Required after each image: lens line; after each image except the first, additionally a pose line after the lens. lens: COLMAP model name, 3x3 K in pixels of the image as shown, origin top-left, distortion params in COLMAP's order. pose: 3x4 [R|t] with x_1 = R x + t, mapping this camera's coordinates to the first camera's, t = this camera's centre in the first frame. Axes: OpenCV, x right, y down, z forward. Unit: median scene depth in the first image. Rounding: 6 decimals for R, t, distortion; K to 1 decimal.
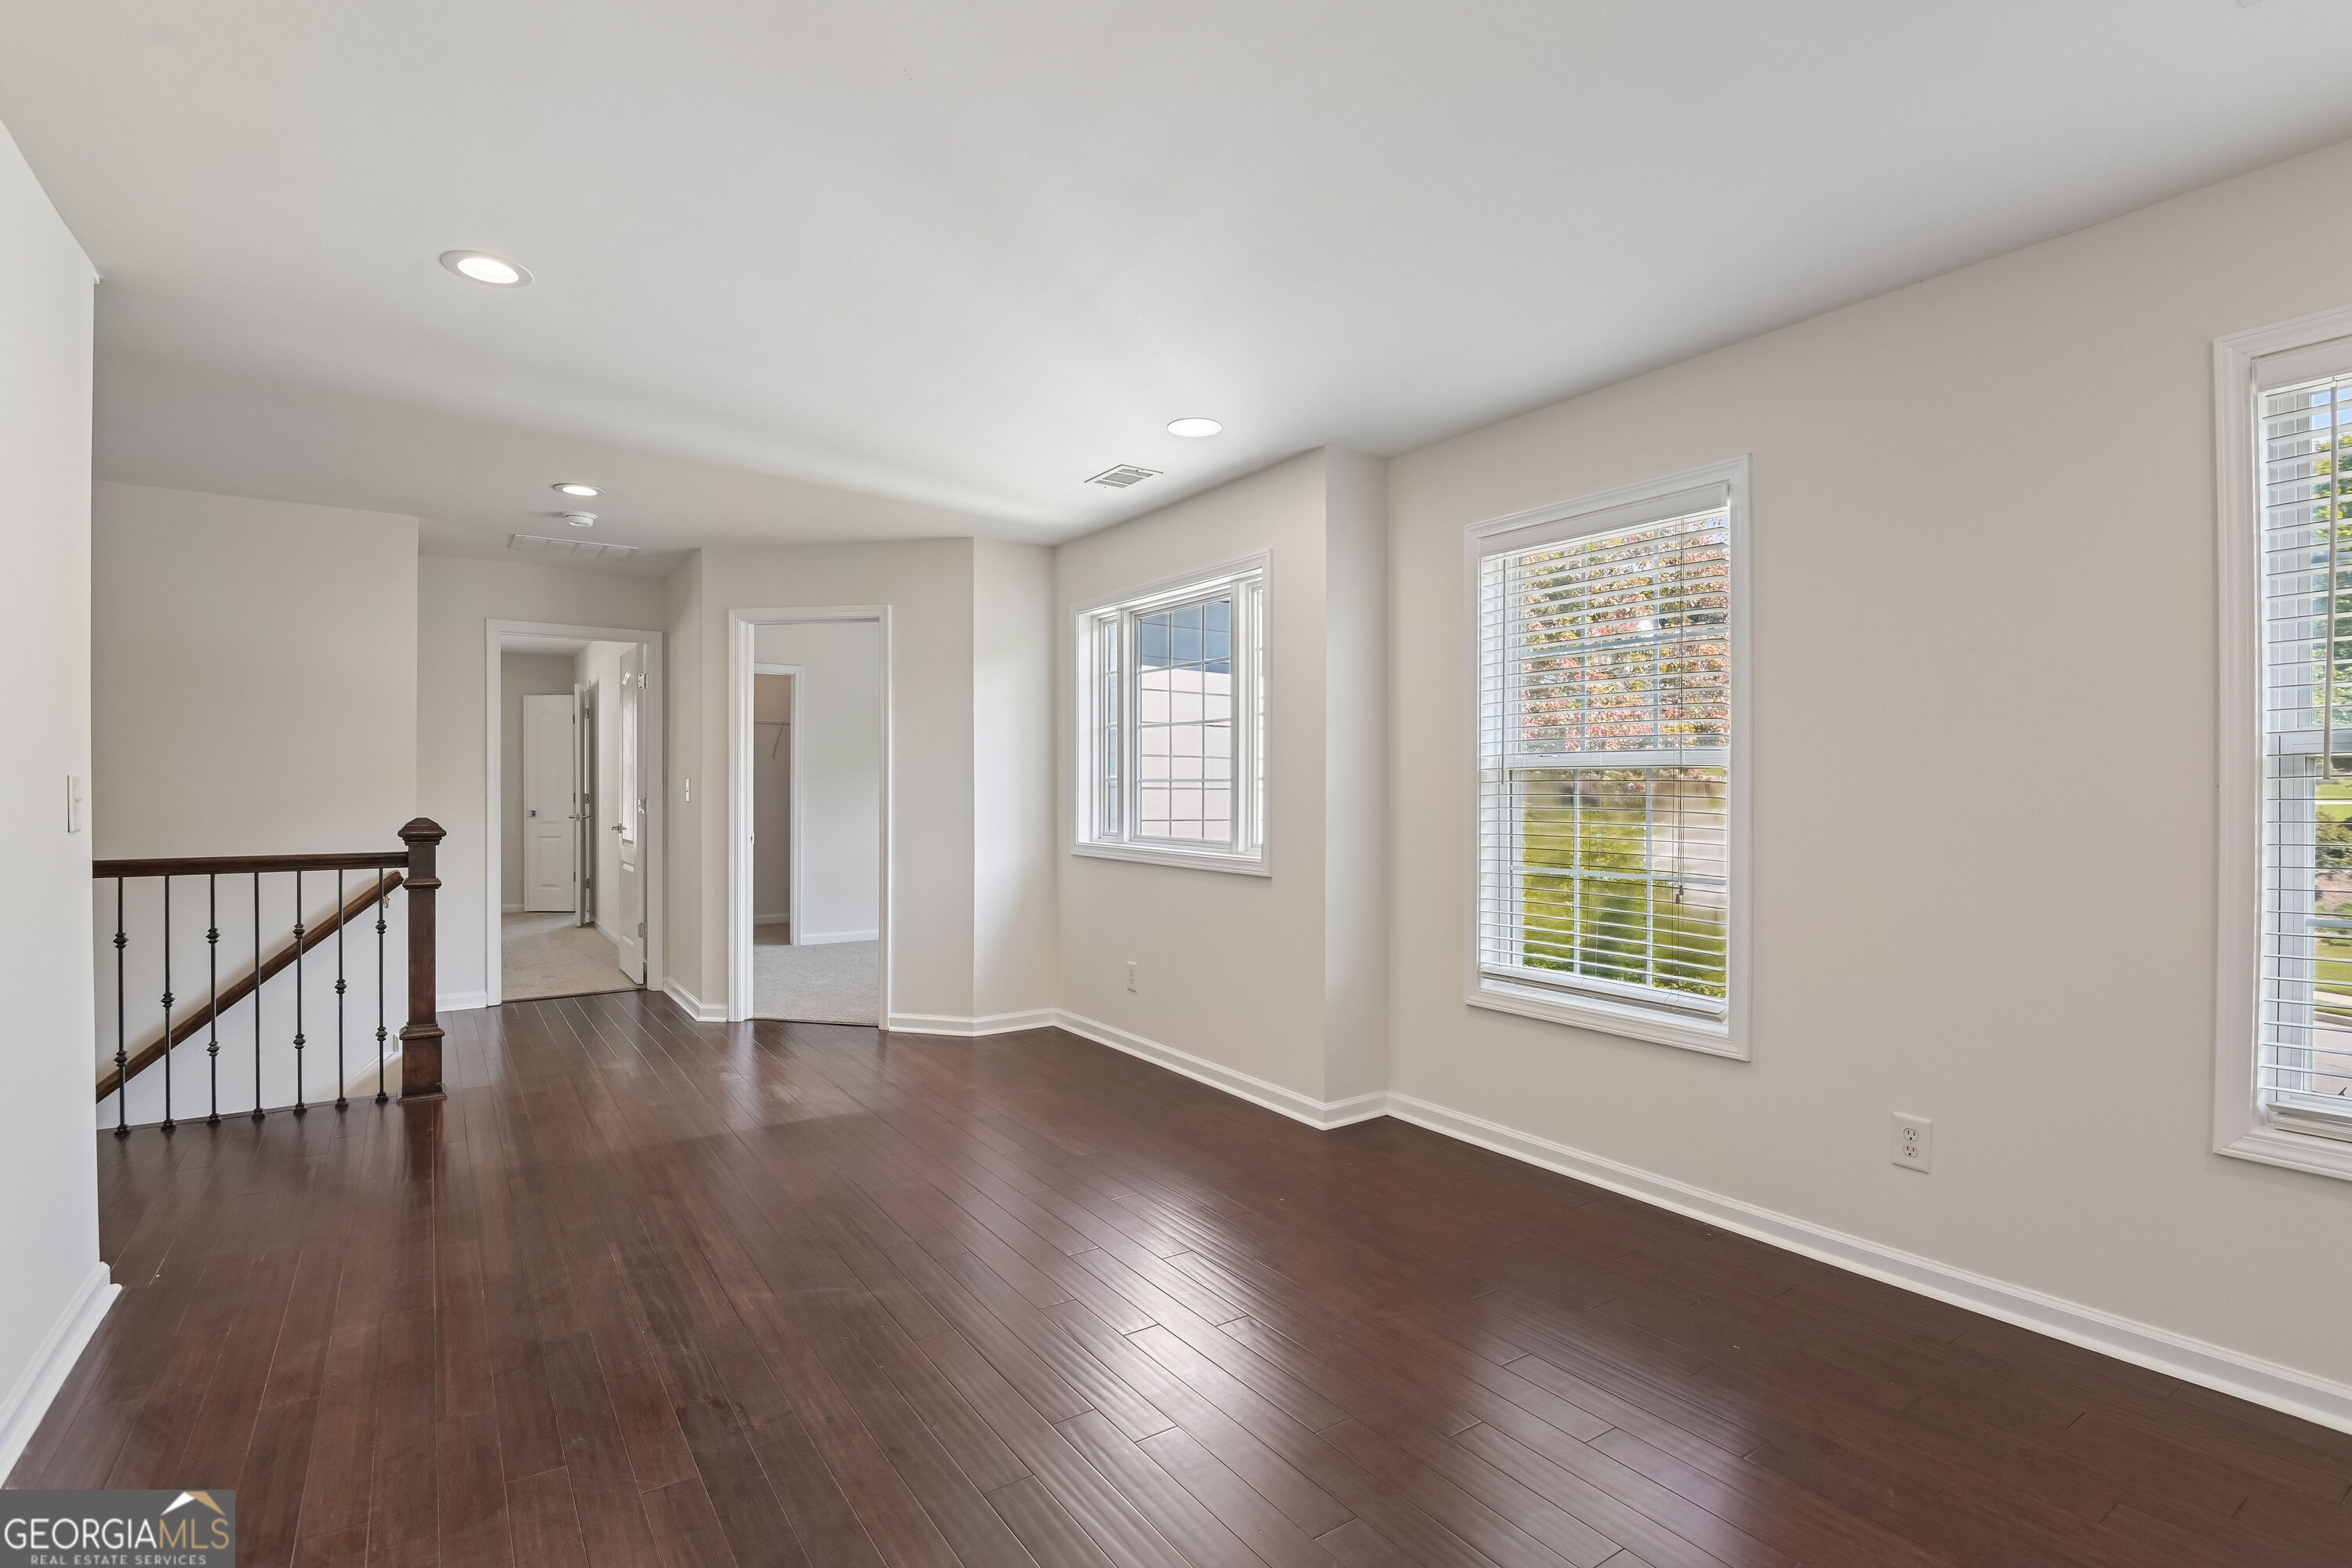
lens RADIAL K [[1100.0, 0, 1177.8], [0, 1100.0, 787.8], [0, 0, 1]] dist [-0.016535, -0.002273]
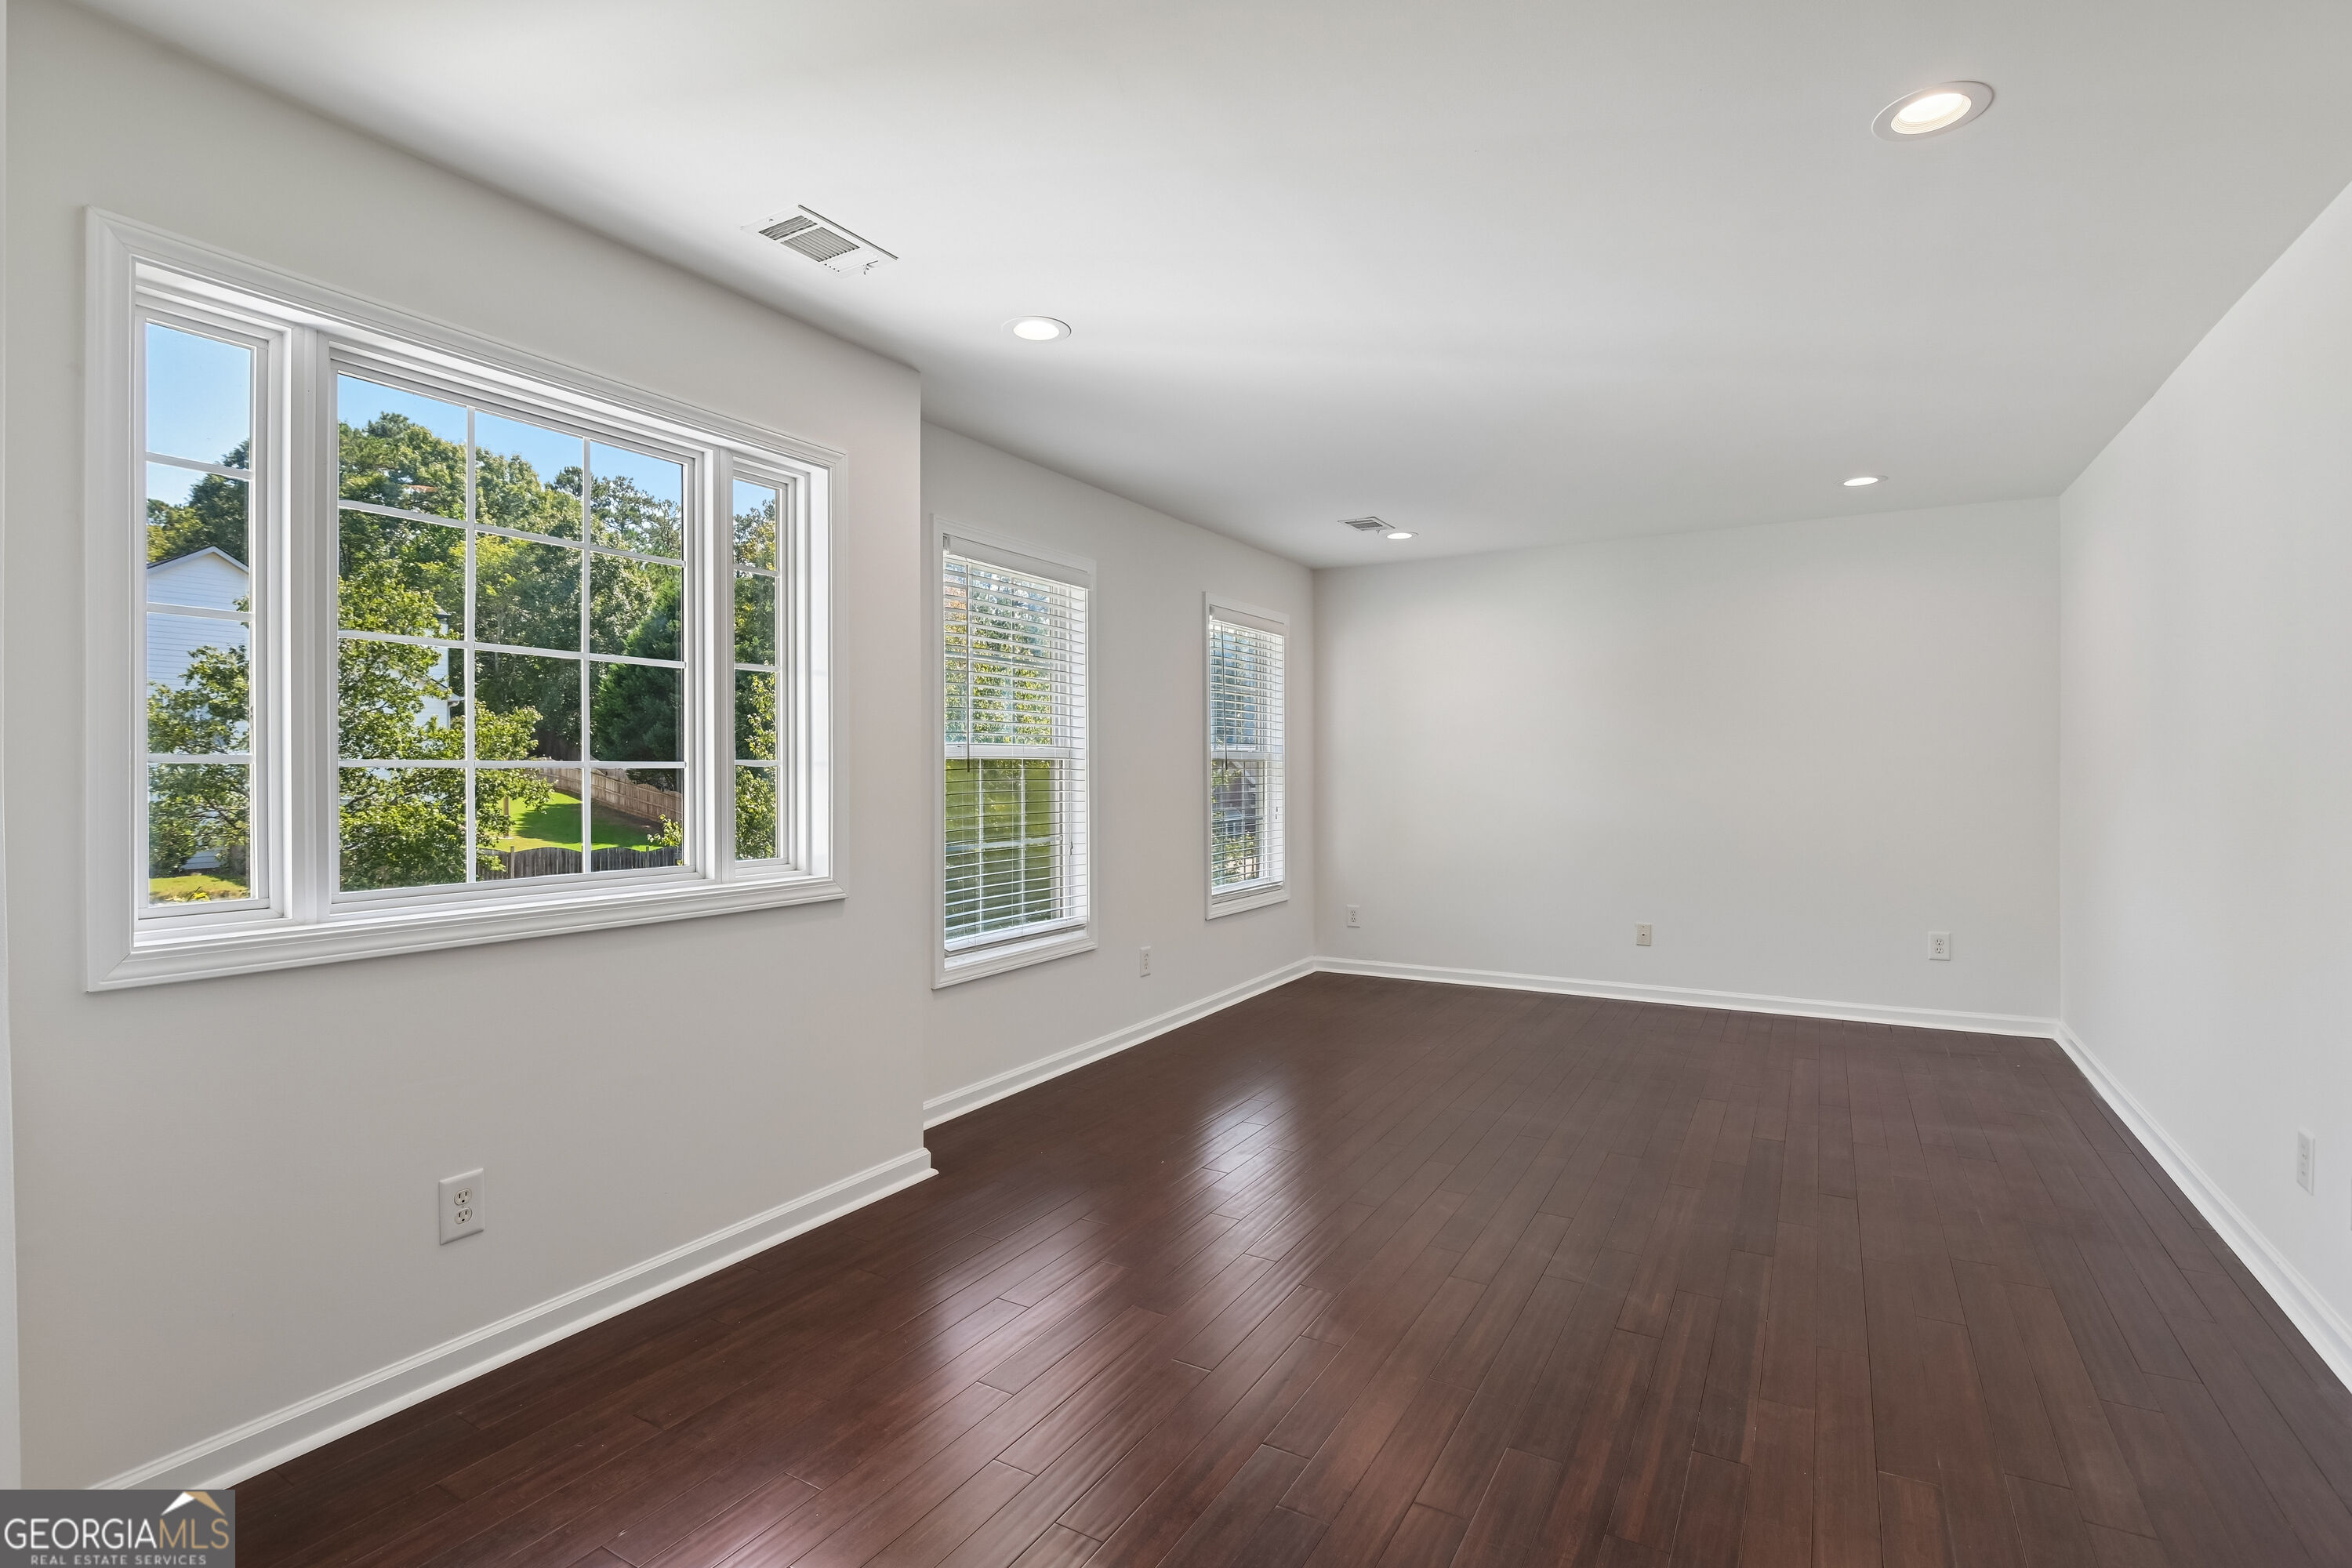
lens RADIAL K [[1100.0, 0, 1182.2], [0, 1100.0, 775.8], [0, 0, 1]] dist [-0.016535, -0.002273]
pose [[-0.426551, -0.003712, 0.904456, -0.837462], [0.001345, 0.999988, 0.004739, -0.004503], [-0.904463, 0.003238, -0.426540, 1.374793]]
